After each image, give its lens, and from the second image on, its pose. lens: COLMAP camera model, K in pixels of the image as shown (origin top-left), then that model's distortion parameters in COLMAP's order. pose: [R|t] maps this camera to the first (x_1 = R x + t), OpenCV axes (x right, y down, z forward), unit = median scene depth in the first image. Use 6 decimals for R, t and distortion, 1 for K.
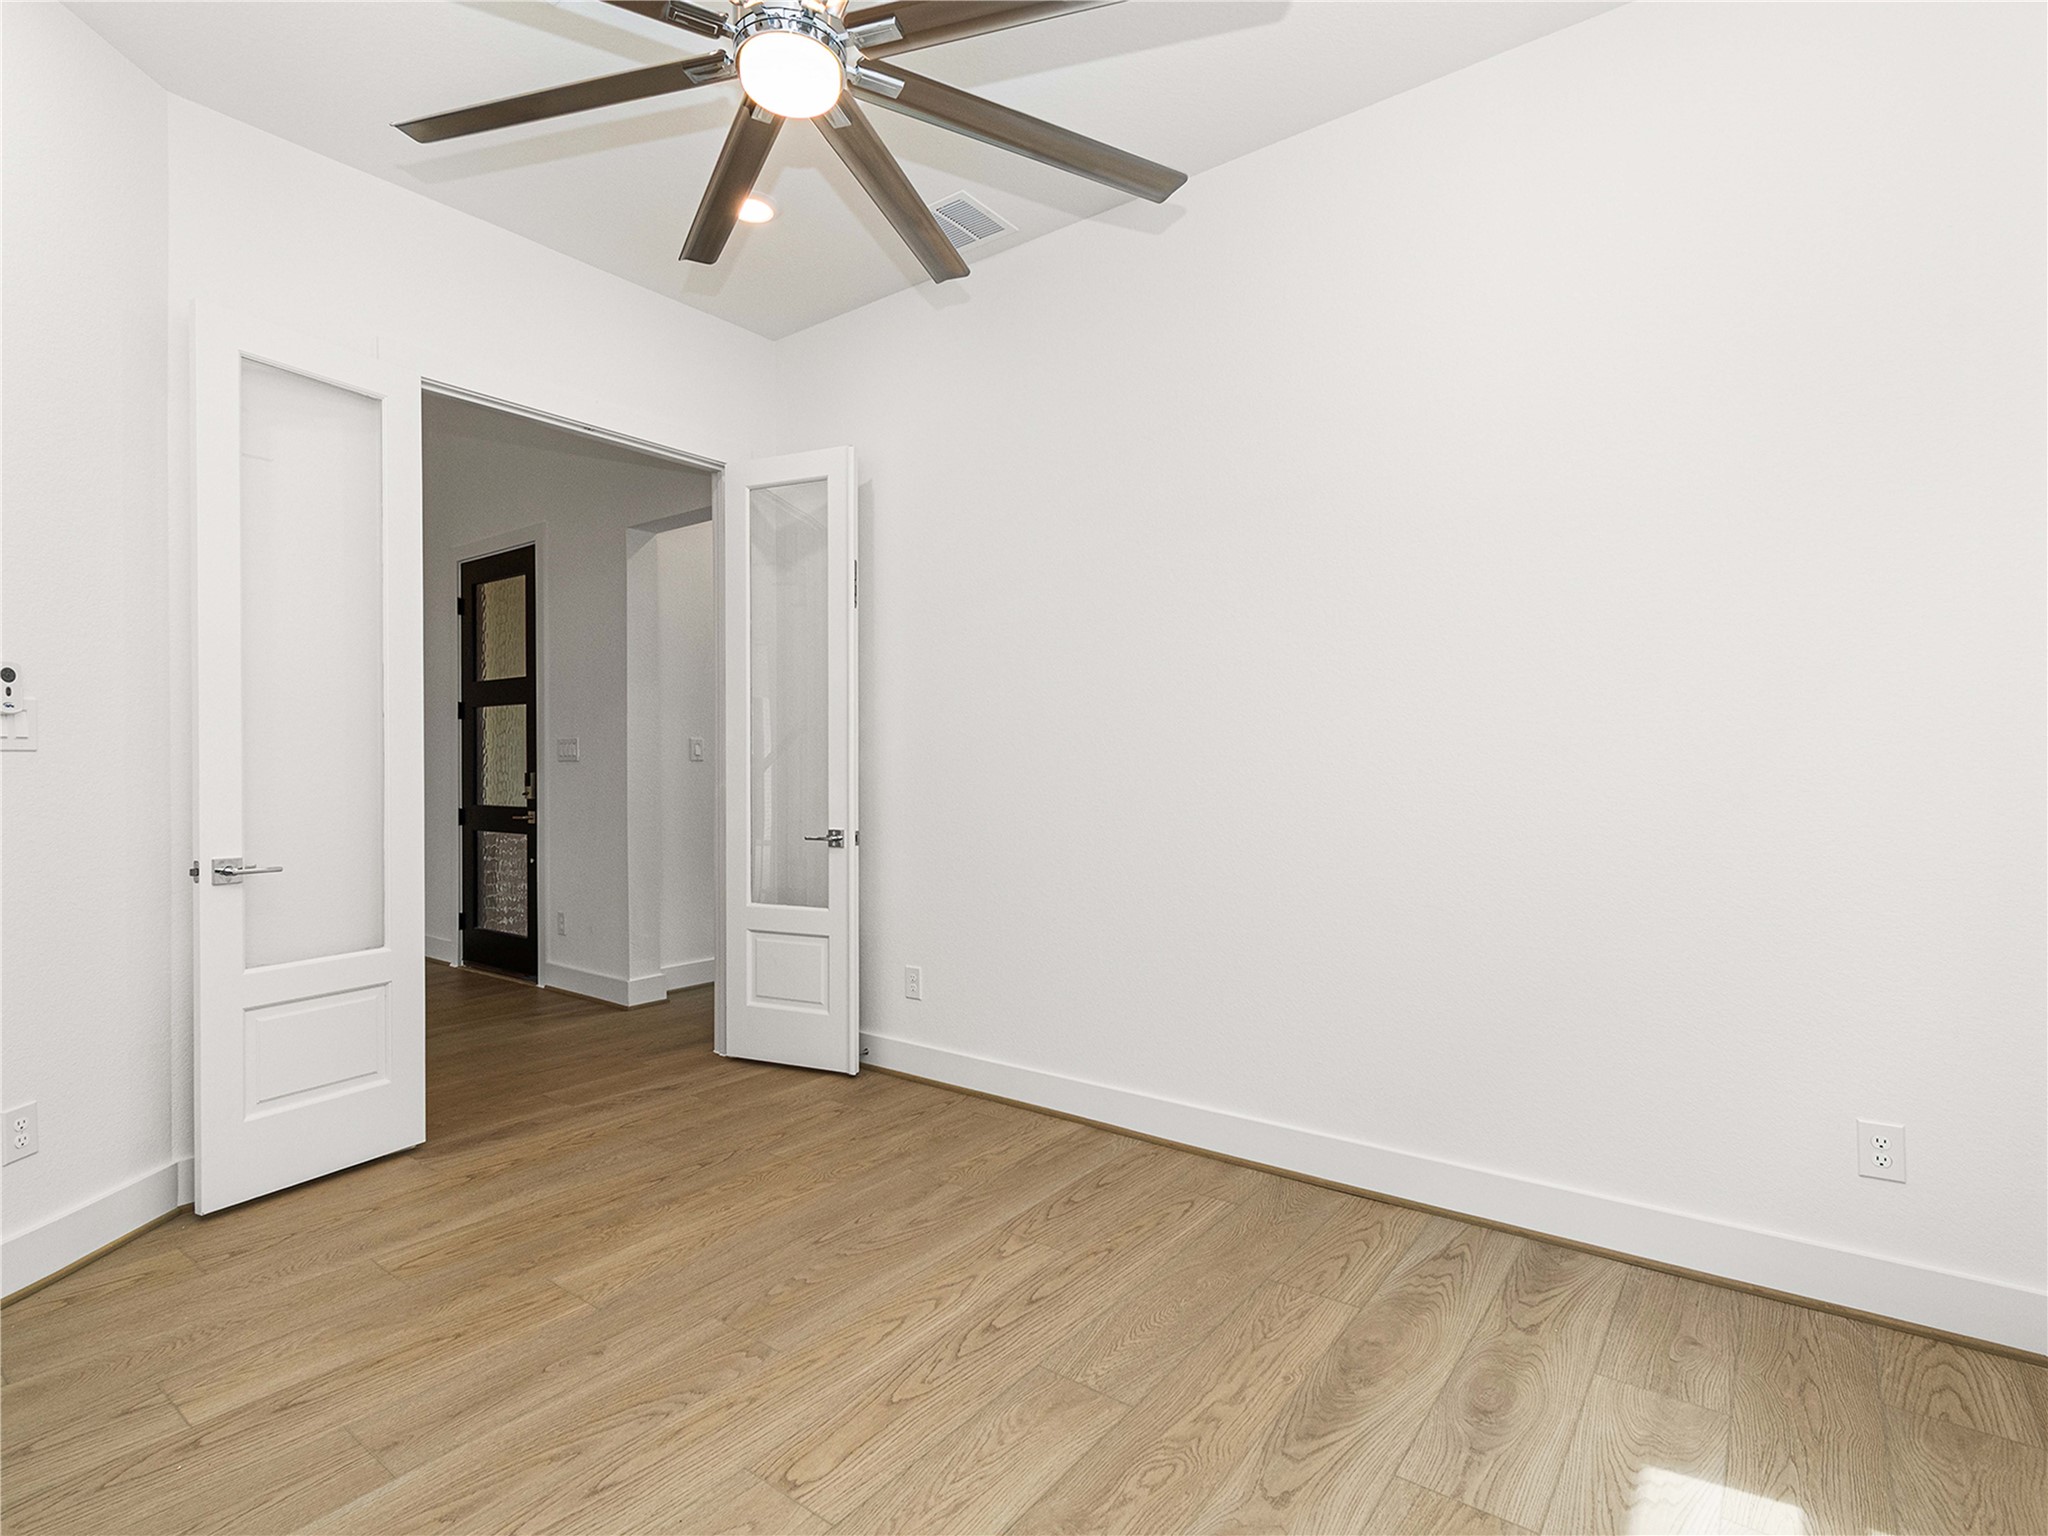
lens RADIAL K [[1039.3, 0, 1018.7], [0, 1039.3, 781.4], [0, 0, 1]] dist [0.003545, 0.000627]
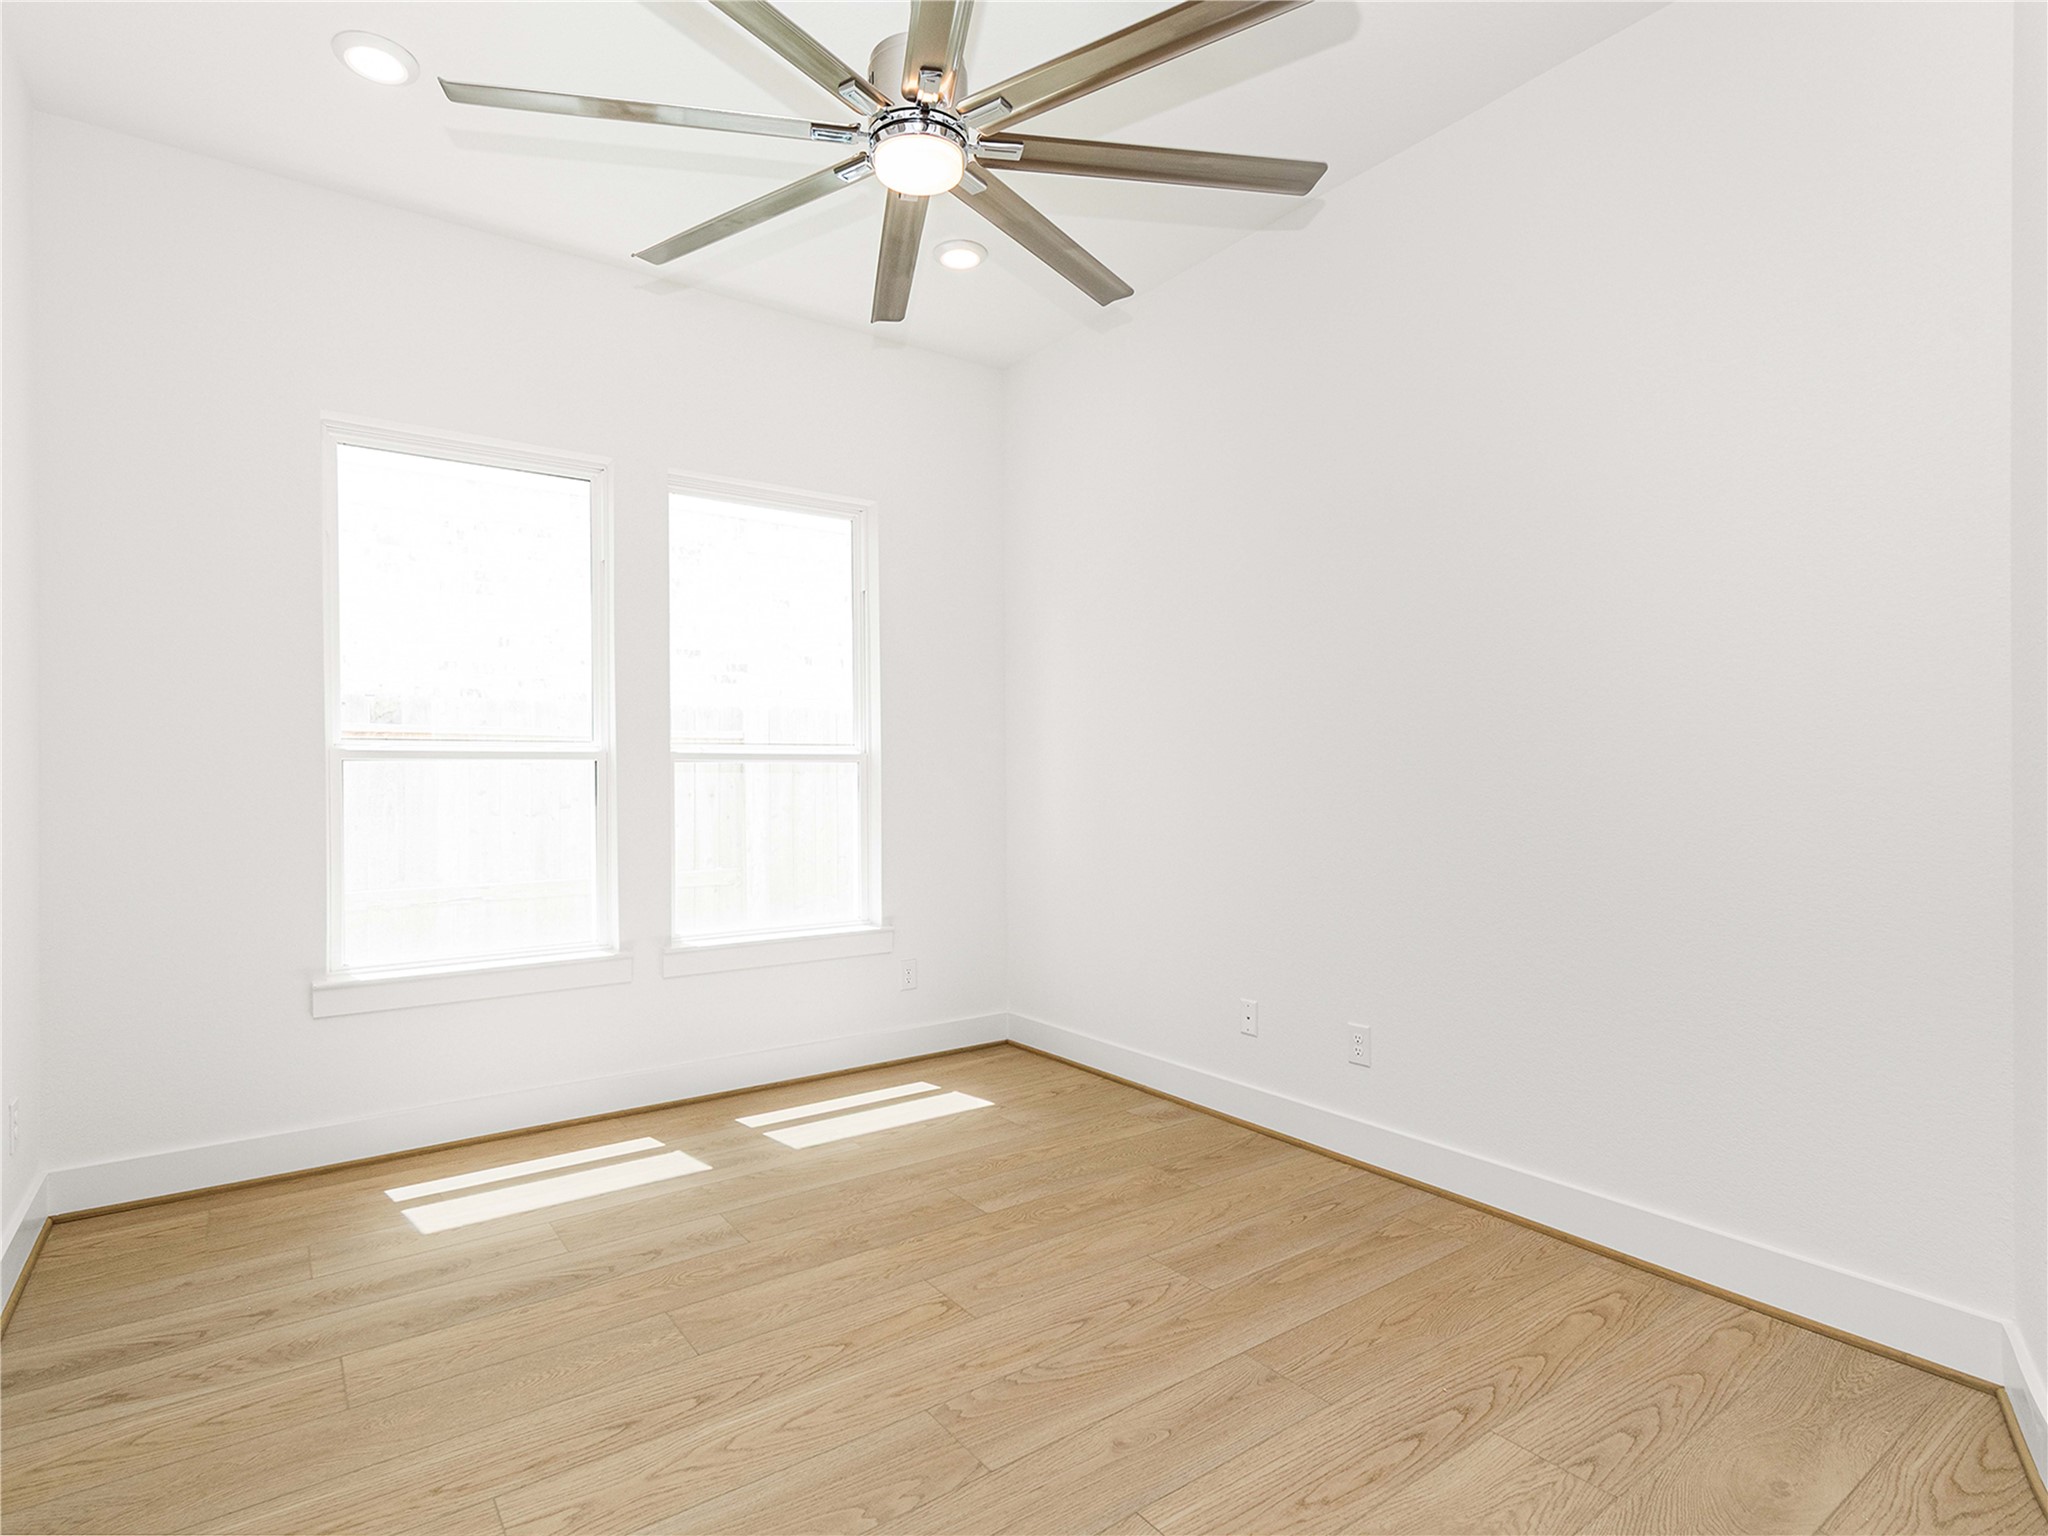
lens RADIAL K [[1039.3, 0, 1018.7], [0, 1039.3, 781.4], [0, 0, 1]] dist [0.003545, 0.000627]
pose [[-0.957190, 0.006709, 0.289382, -0.616653], [0.011122, 0.999846, 0.013608, -0.025414], [-0.289246, 0.016244, -0.957117, 1.969577]]
